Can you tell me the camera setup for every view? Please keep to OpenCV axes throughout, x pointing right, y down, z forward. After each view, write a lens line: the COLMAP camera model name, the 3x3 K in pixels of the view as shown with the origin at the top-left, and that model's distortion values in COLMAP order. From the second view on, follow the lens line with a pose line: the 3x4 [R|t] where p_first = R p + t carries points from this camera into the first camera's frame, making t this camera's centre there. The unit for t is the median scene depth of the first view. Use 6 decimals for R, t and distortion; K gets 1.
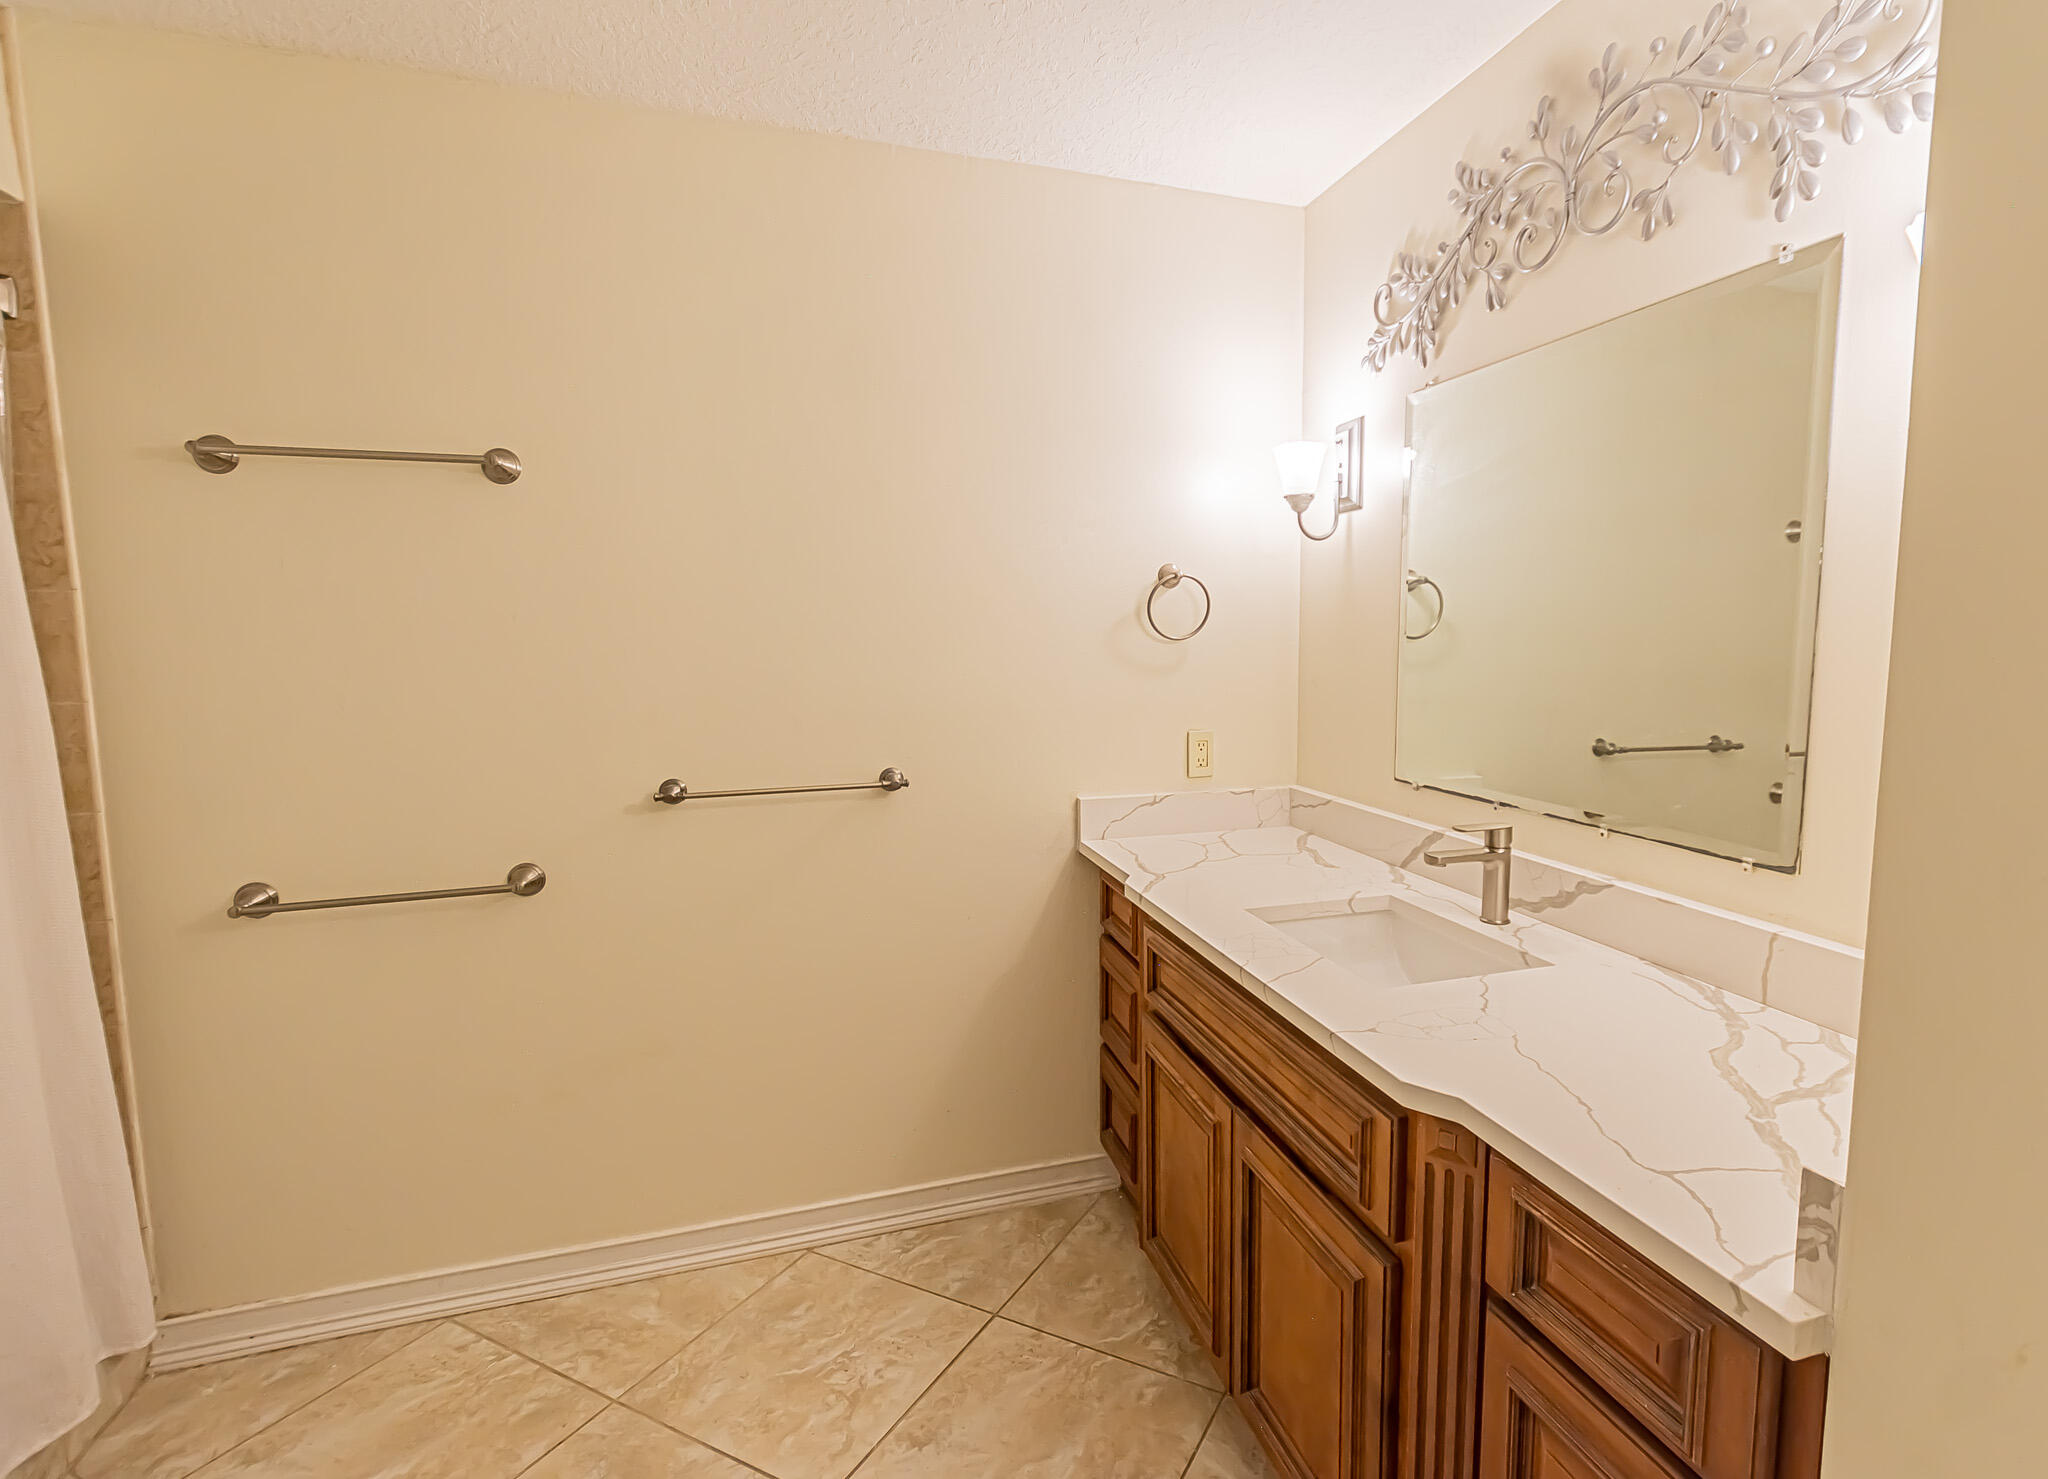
lens RADIAL K [[938.4, 0, 1027.6], [0, 938.4, 724.5], [0, 0, 1]] dist [-0.003513, -0.000934]
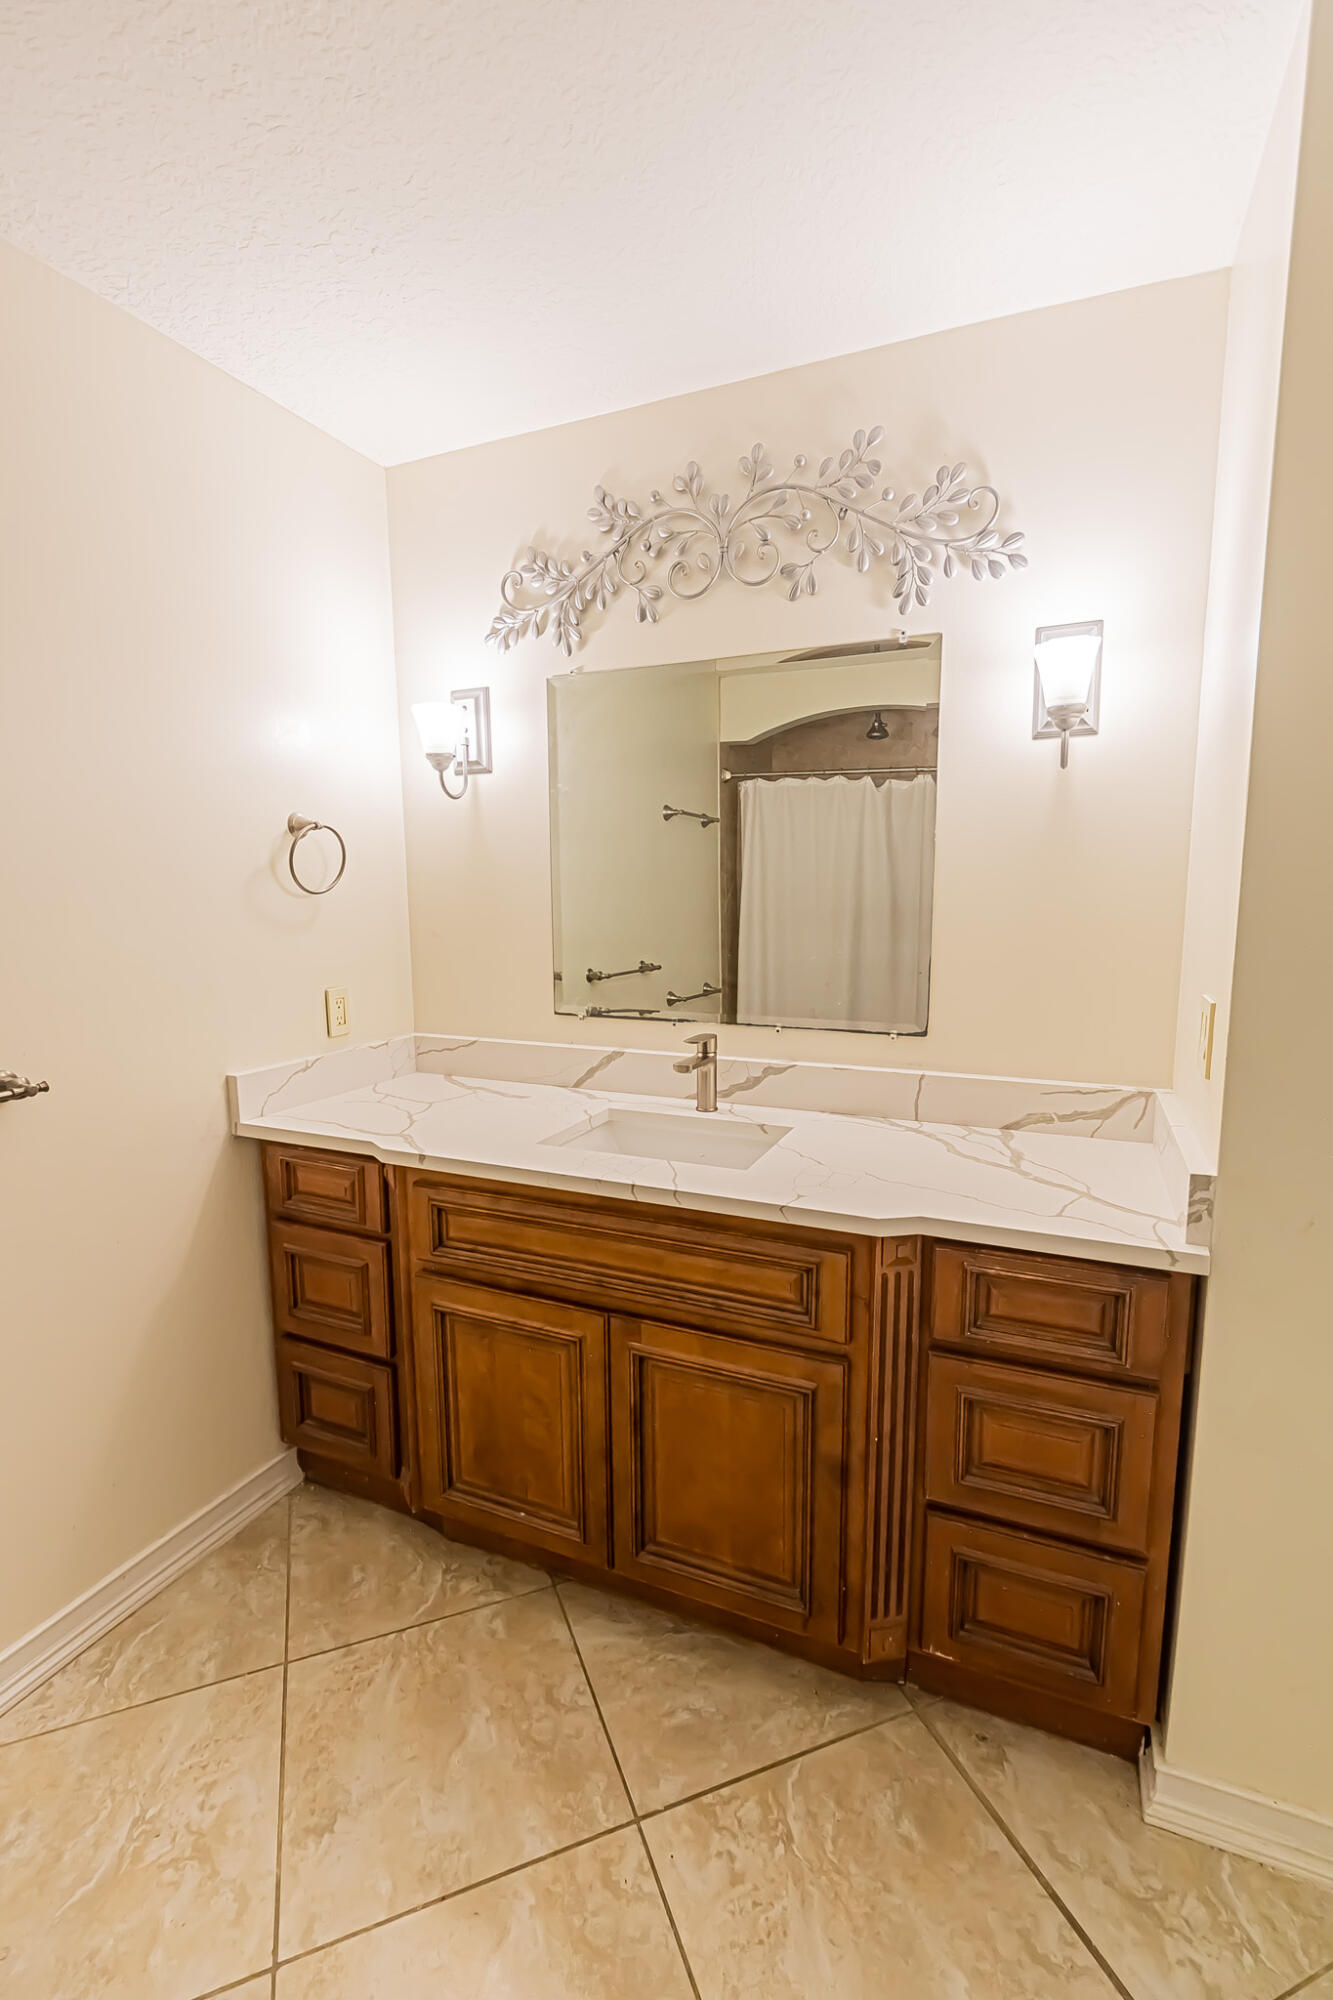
lens RADIAL K [[891.8, 0, 666.5], [0, 891.8, 1000.0], [0, 0, 1]] dist [0.000910, 0.000483]
pose [[0.693684, -0.097126, 0.713701, -0.369063], [0.076203, 0.995202, 0.061369, -0.018177], [-0.716237, 0.011816, 0.697757, 0.169373]]
